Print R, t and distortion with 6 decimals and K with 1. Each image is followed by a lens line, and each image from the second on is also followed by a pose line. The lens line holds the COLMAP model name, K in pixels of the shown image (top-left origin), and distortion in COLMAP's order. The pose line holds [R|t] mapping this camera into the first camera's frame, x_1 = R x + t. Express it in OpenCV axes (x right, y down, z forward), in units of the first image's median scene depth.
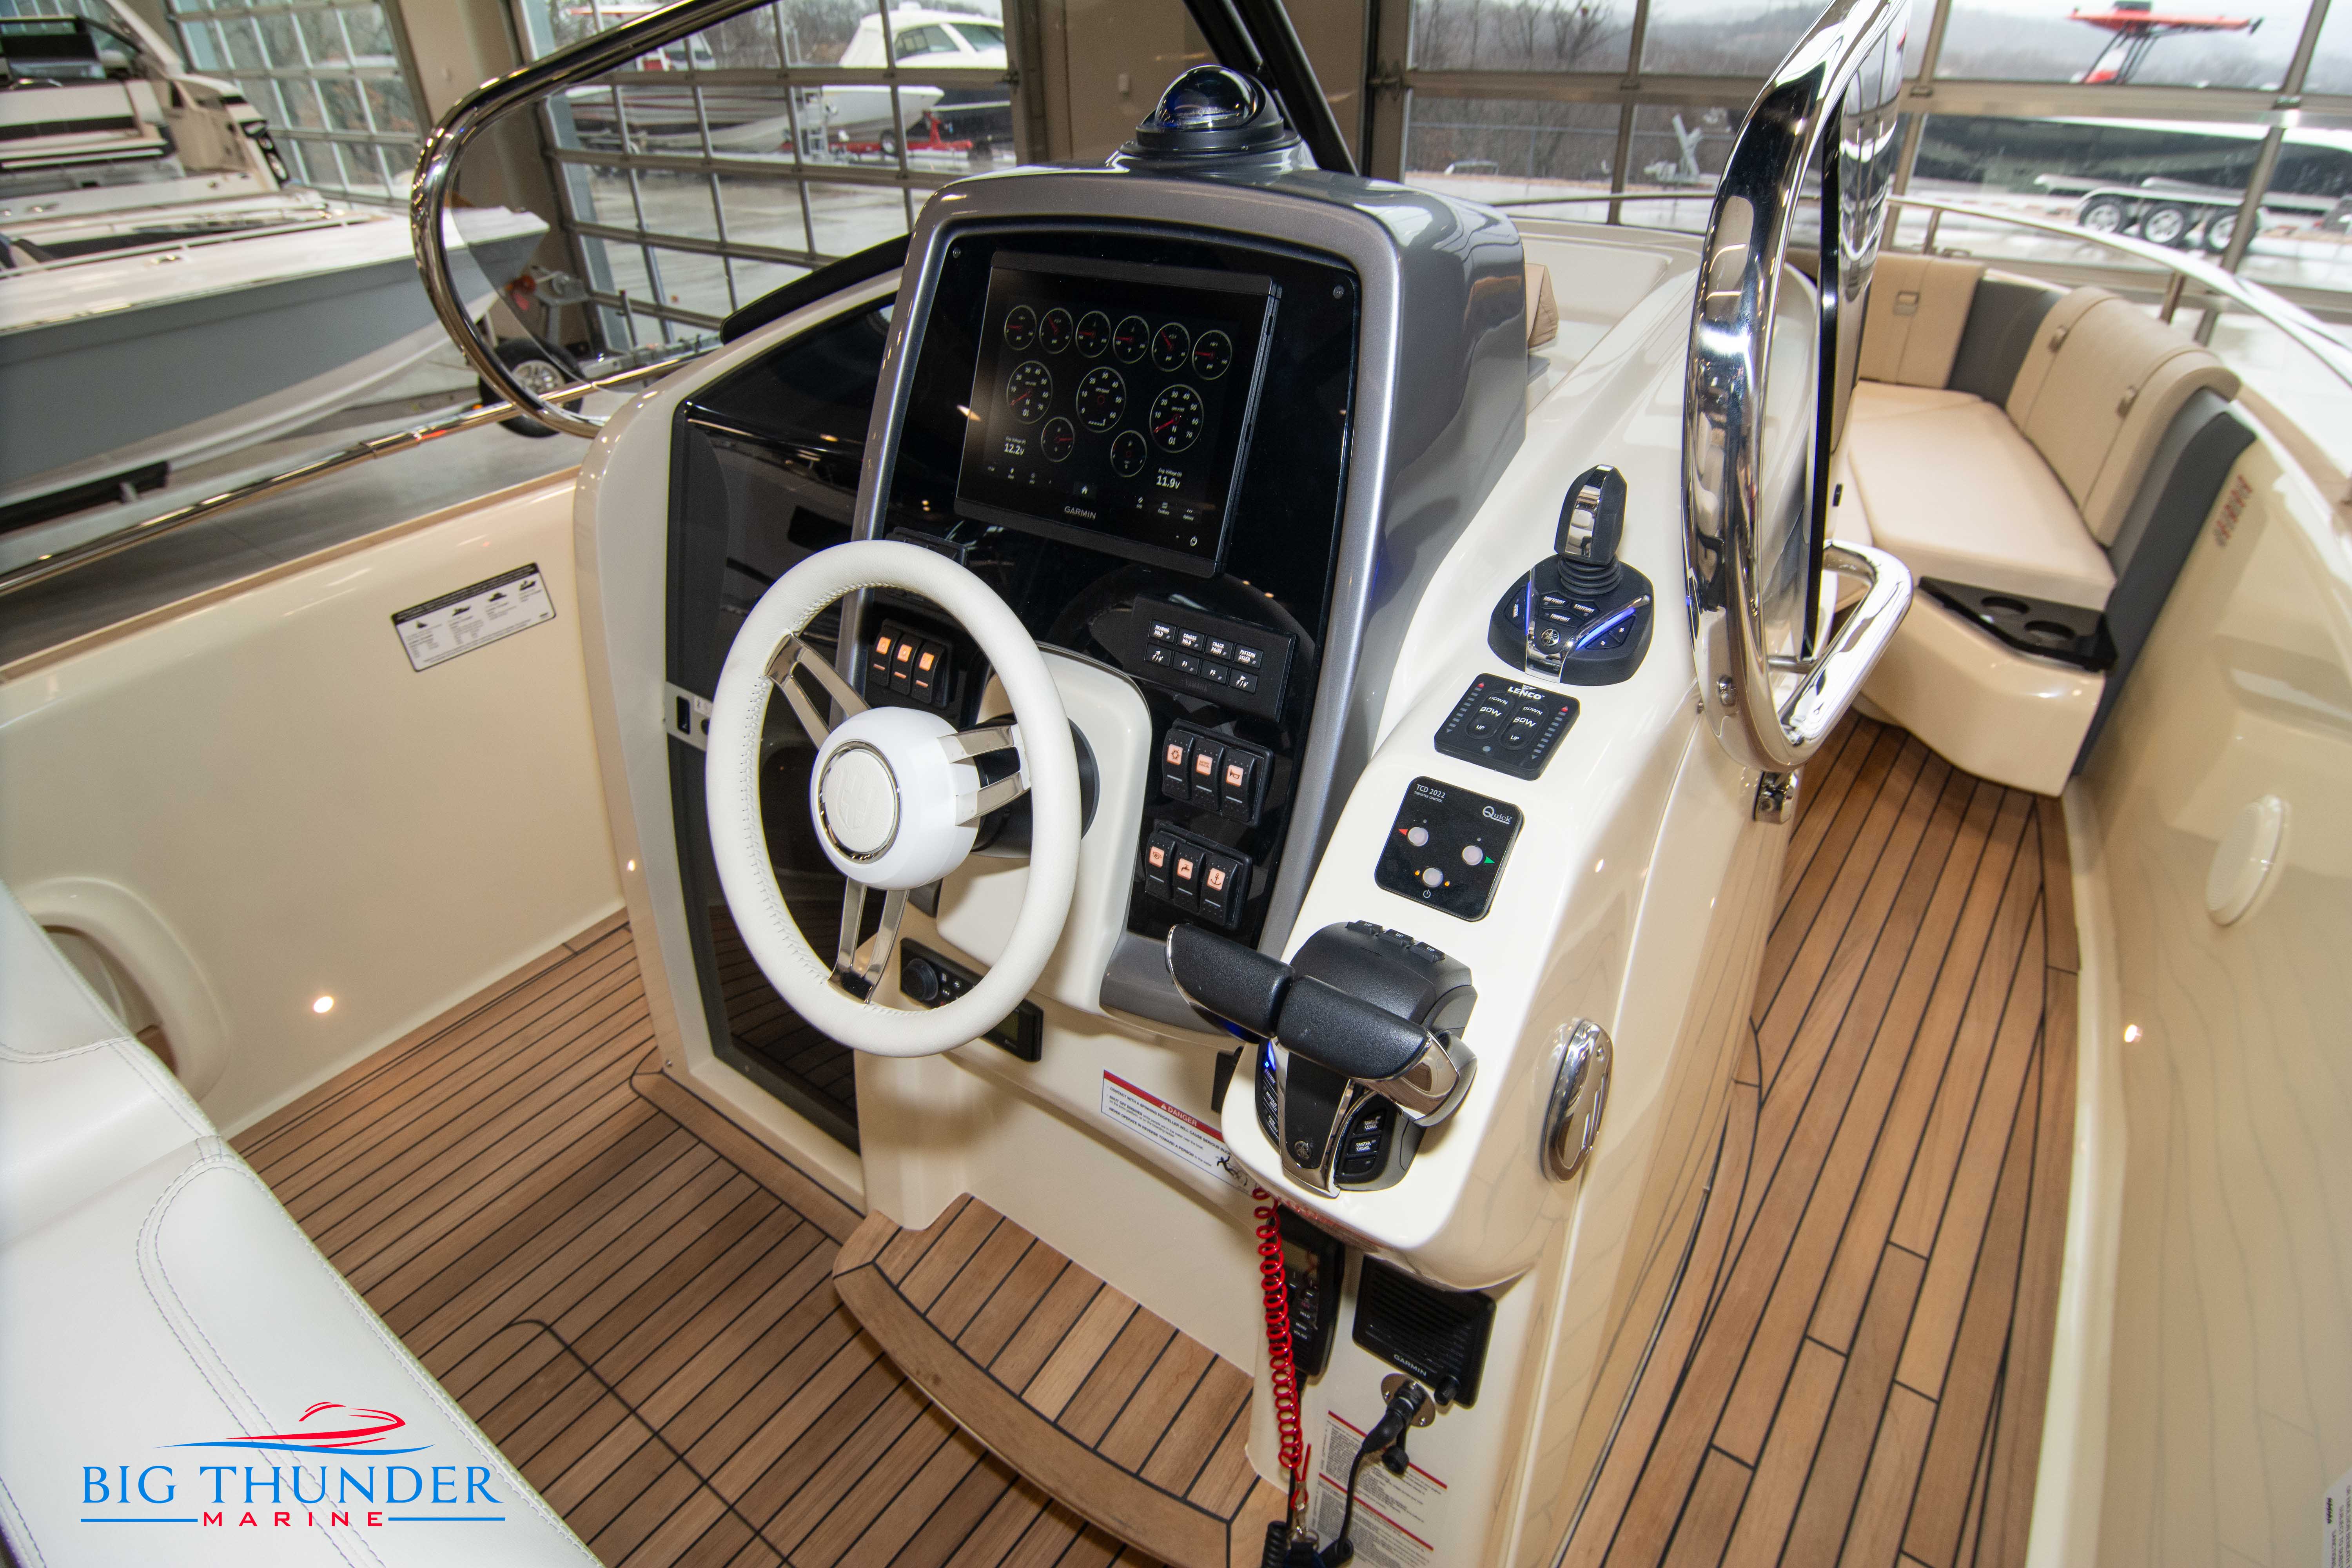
lens RADIAL K [[1253.6, 0, 1189.6], [0, 1253.6, 788.0], [0, 0, 1]] dist [-0.008539, -0.008971]
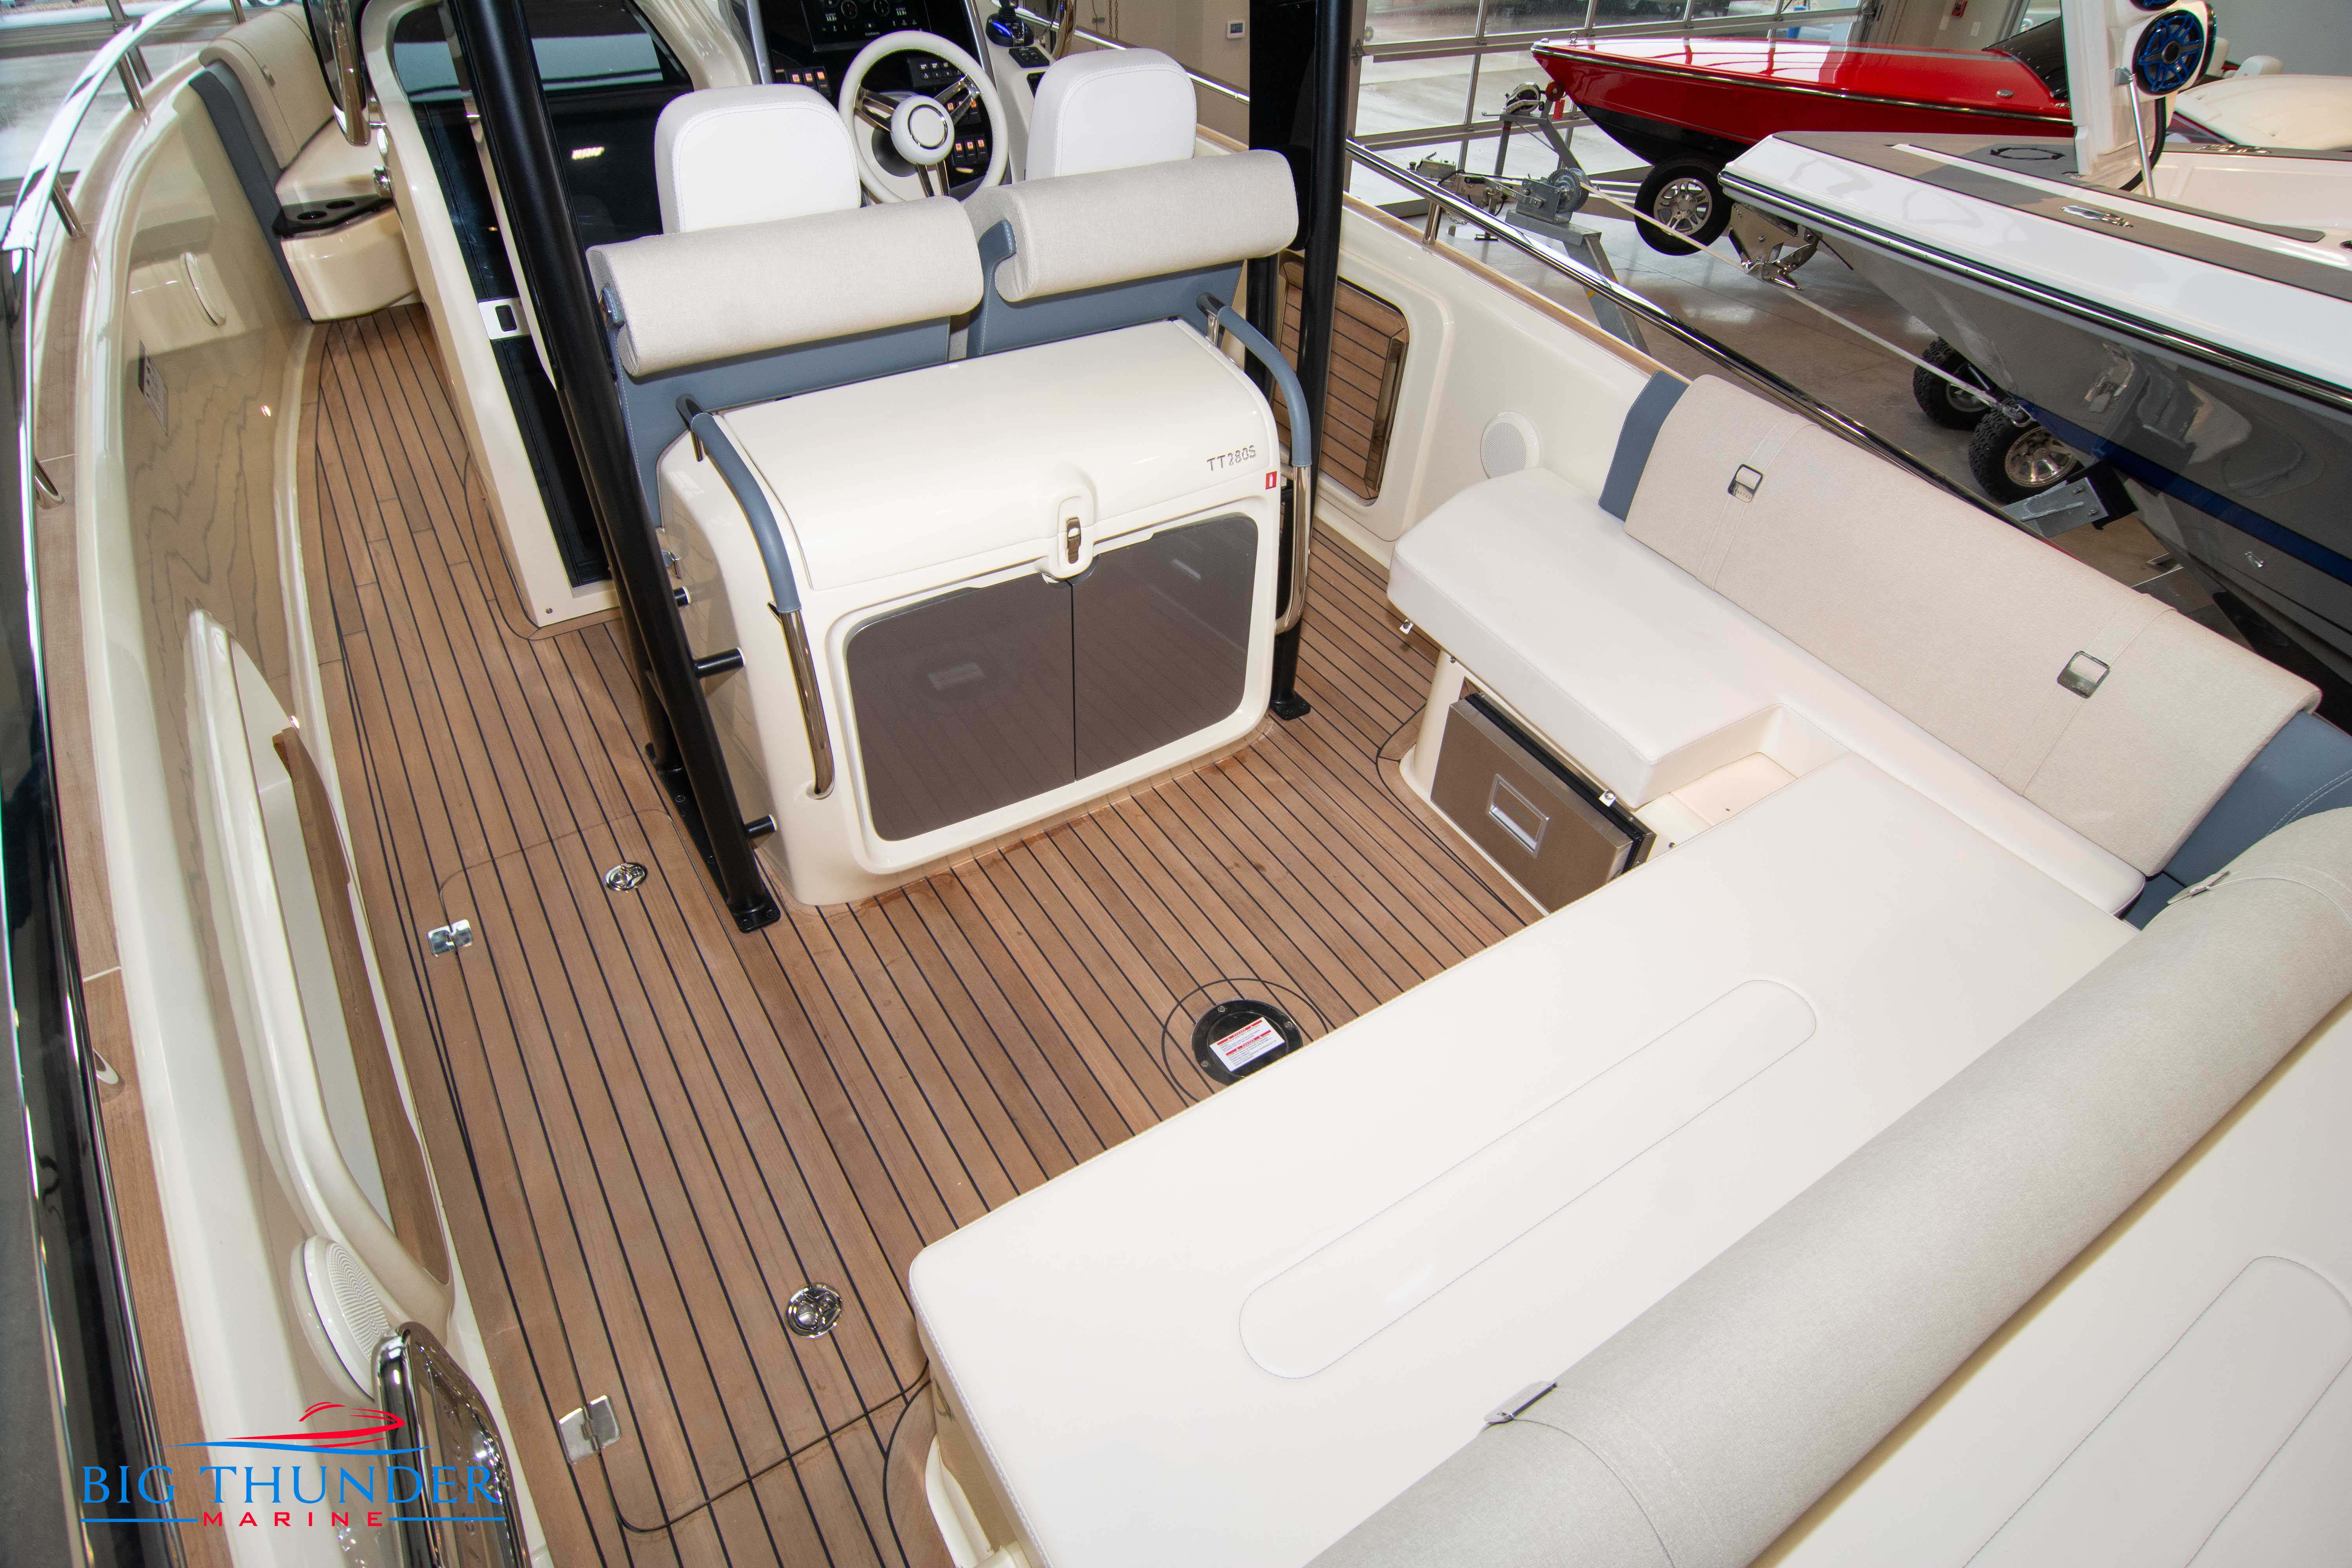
lens RADIAL K [[1255.2, 0, 1191.7], [0, 1255.2, 786.5], [0, 0, 1]] dist [-0.009680, -0.009107]
pose [[0.344544, -0.575603, 0.741600, -1.814227], [0.468624, 0.789960, 0.395418, 0.211531], [-0.813438, 0.211292, 0.541917, -0.452232]]
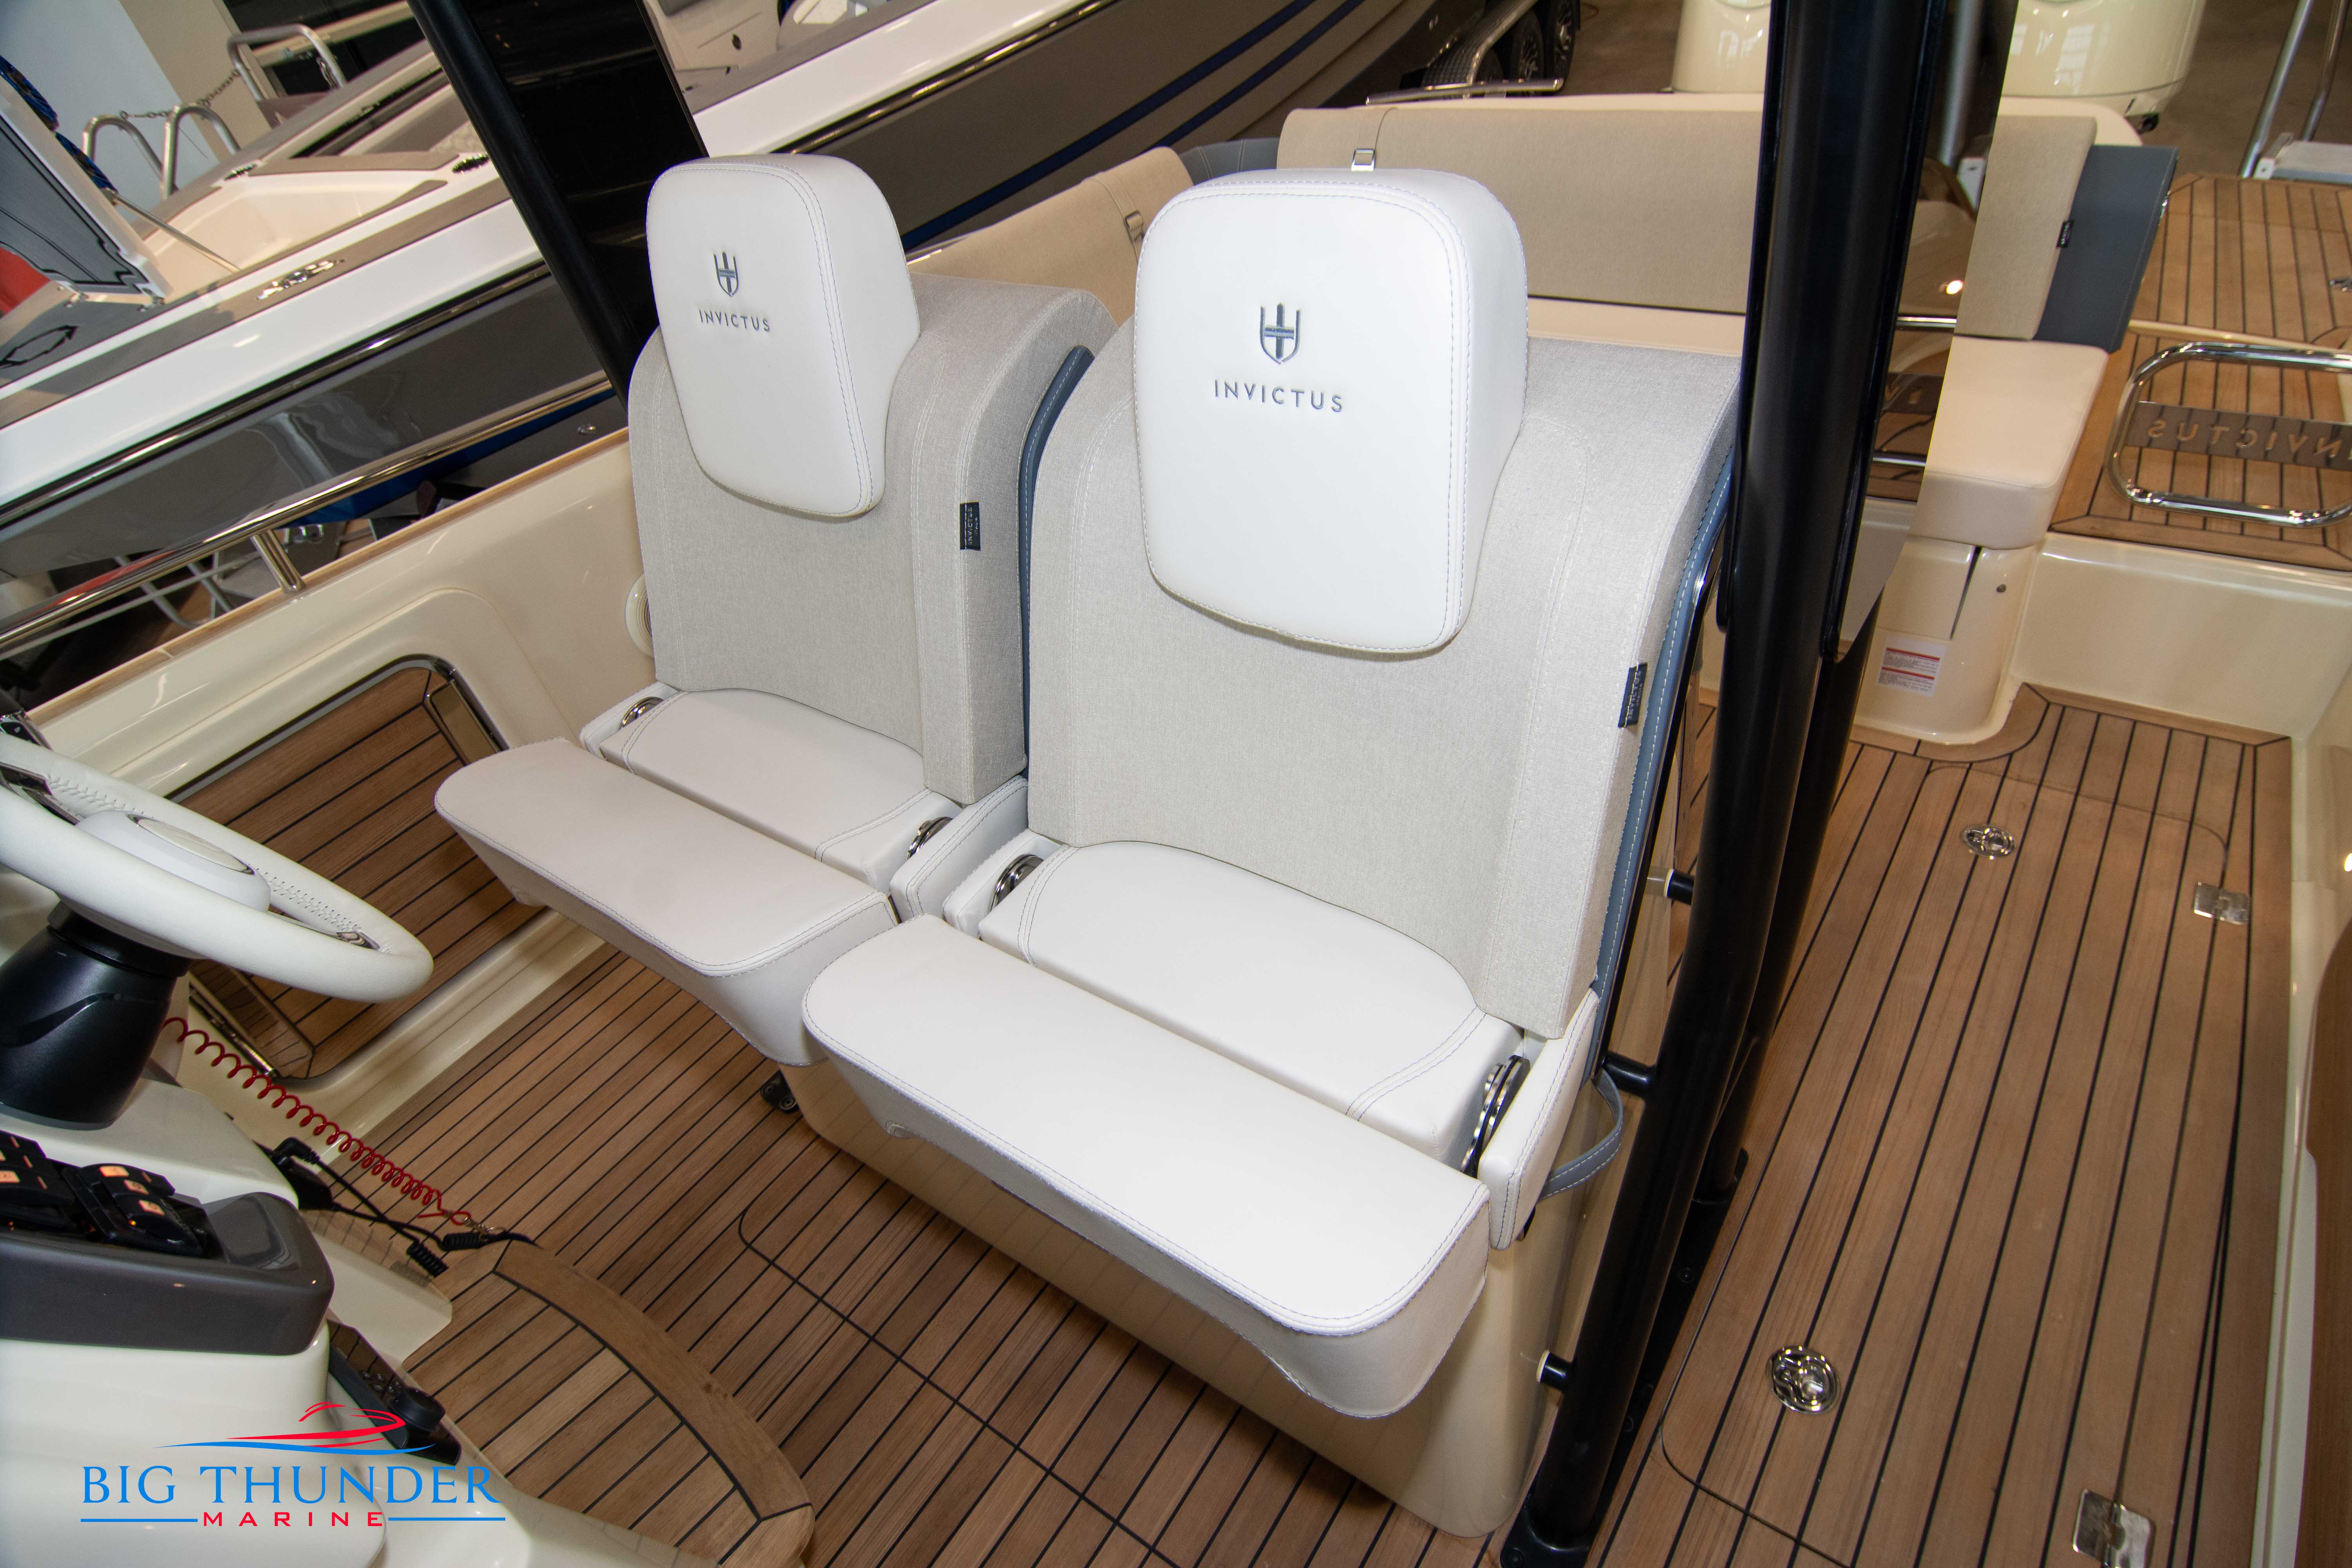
lens RADIAL K [[1258.5, 0, 1187.6], [0, 1258.5, 786.5], [0, 0, 1]] dist [-0.016990, -0.004467]
pose [[-0.979963, 0.165355, 0.111043, -0.686466], [0.152286, 0.262673, 0.952792, -0.491272], [0.128381, 0.950611, -0.282591, 0.776272]]
